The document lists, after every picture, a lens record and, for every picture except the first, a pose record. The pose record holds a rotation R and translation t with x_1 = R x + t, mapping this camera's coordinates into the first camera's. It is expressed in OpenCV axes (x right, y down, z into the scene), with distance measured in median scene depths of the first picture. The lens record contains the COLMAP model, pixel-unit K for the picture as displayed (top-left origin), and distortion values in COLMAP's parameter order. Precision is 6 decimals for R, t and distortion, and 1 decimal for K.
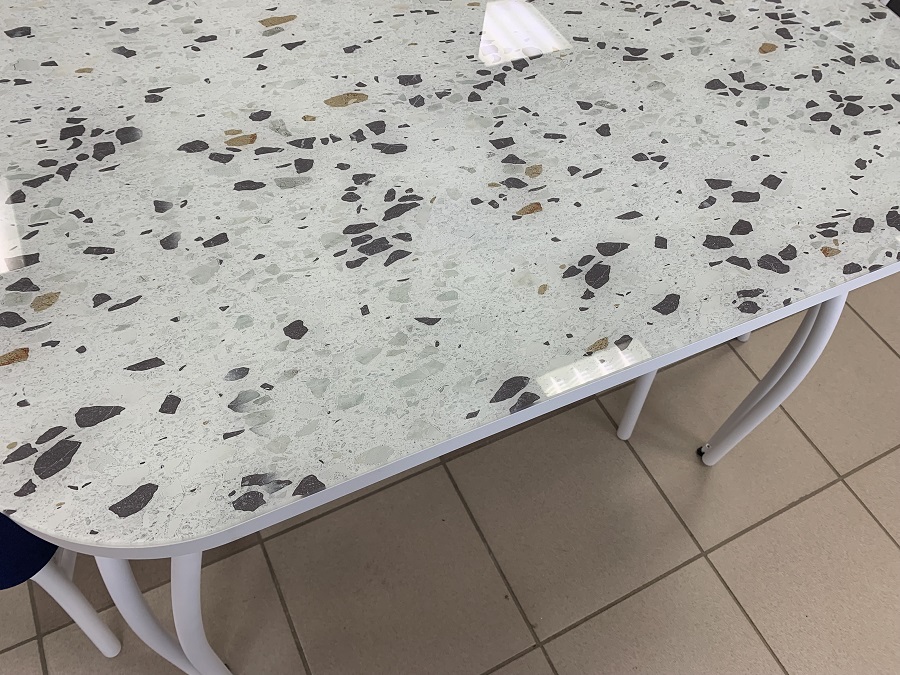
lens RADIAL K [[690.6, 0, 450.0], [0, 690.6, 337.5], [0, 0, 1]] dist [-0.002531, 0.001190]
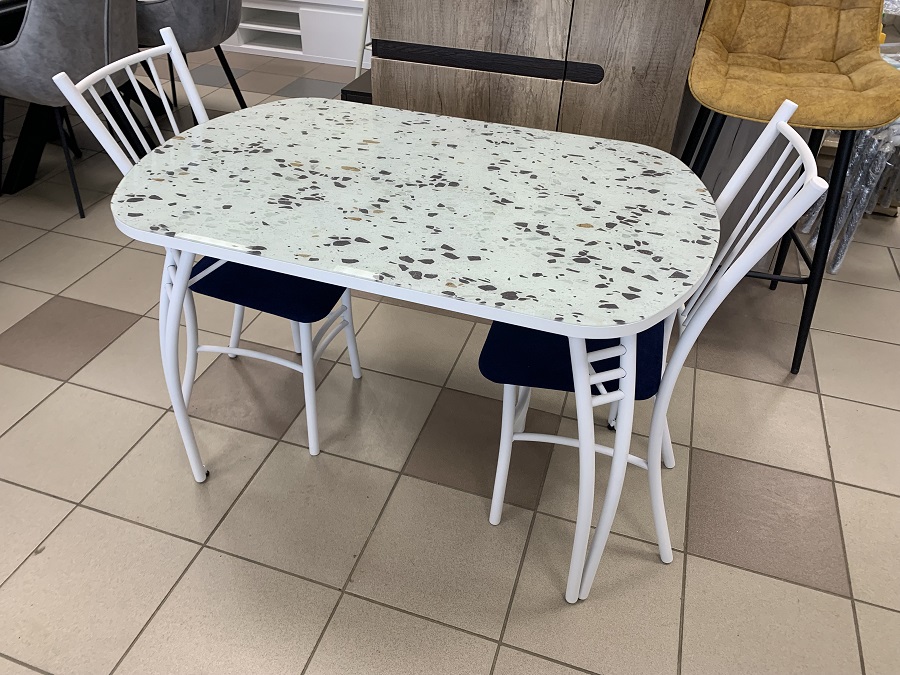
lens RADIAL K [[687.3, 0, 450.0], [0, 687.3, 337.5], [0, 0, 1]] dist [0.069226, -0.063471]
pose [[0.703618, 0.360517, -0.612330, 1.467289], [-0.556141, 0.815785, -0.158749, 0.231945], [0.442299, 0.452241, 0.774500, -0.258500]]
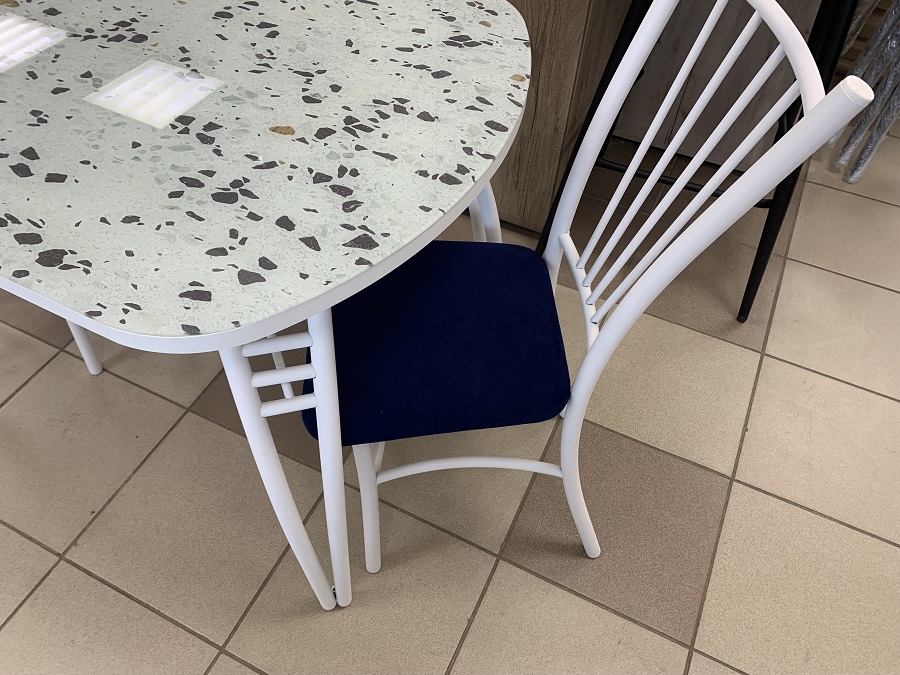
lens RADIAL K [[693.2, 0, 450.0], [0, 693.2, 337.5], [0, 0, 1]] dist [0.019578, -0.010517]
pose [[0.599753, 0.559191, -0.572365, 1.498653], [-0.635502, 0.767522, 0.083944, -0.485452], [0.486243, 0.313394, 0.815691, 0.468527]]
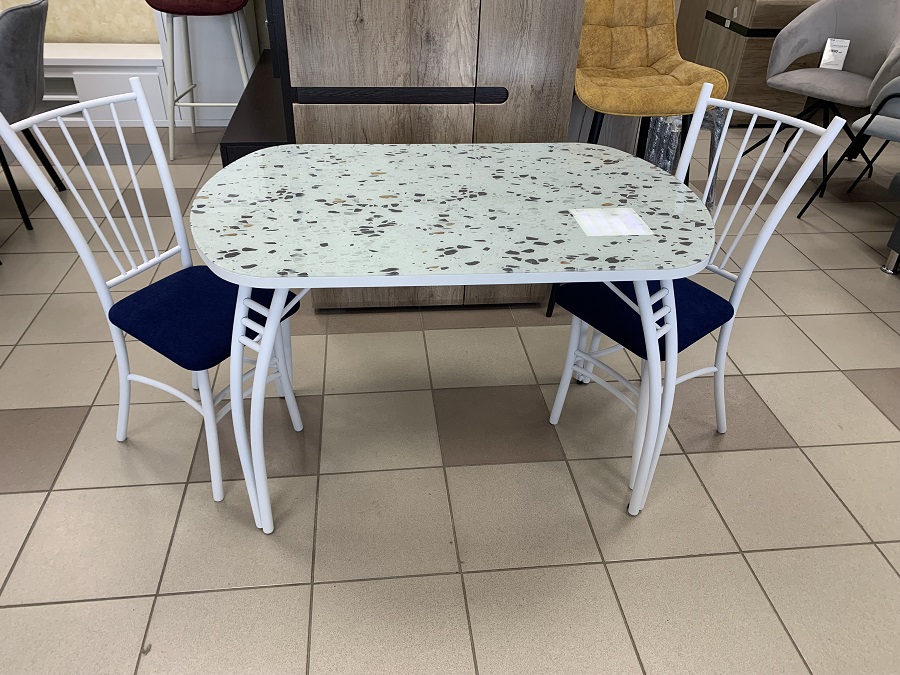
lens RADIAL K [[687.3, 0, 450.0], [0, 687.3, 337.5], [0, 0, 1]] dist [0.069226, -0.063471]
pose [[0.934953, 0.130493, -0.329901, 0.841479], [-0.247743, 0.905758, -0.343840, 0.806669], [0.253942, 0.403205, 0.879169, -0.783726]]
